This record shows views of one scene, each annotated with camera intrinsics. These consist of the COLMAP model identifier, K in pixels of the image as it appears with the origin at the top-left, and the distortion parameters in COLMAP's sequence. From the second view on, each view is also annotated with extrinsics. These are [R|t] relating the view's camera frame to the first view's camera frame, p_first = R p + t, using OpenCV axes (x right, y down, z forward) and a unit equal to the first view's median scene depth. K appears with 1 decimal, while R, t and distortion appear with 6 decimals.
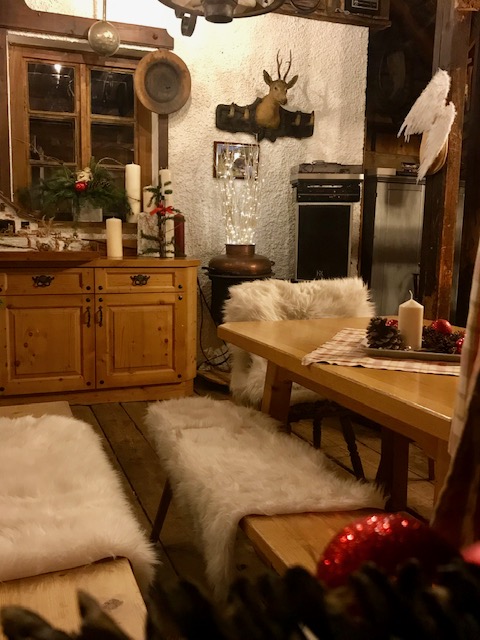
lens RADIAL K [[641.7, 0, 240.0], [0, 641.7, 320.0], [0, 0, 1]] dist [0.070958, -0.166787]
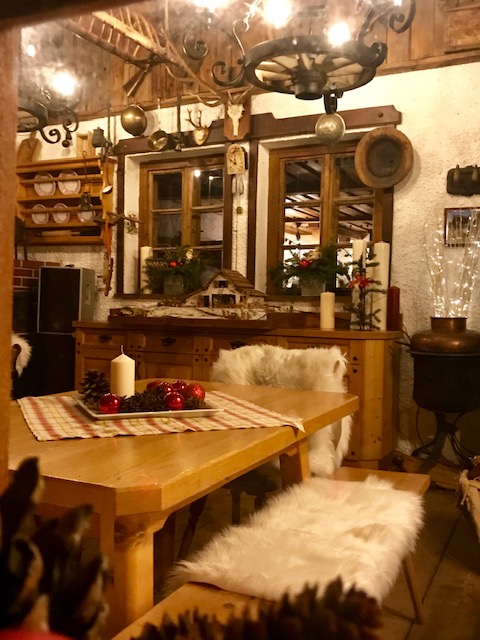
lens RADIAL K [[639.3, 0, 233.5], [0, 639.3, 328.8], [0, 0, 1]] dist [0.038483, -0.030879]
pose [[0.665149, 0.023742, -0.746333, 0.479977], [-0.112422, 0.991286, -0.068659, -0.009322], [0.738199, 0.129573, 0.662022, 0.201975]]
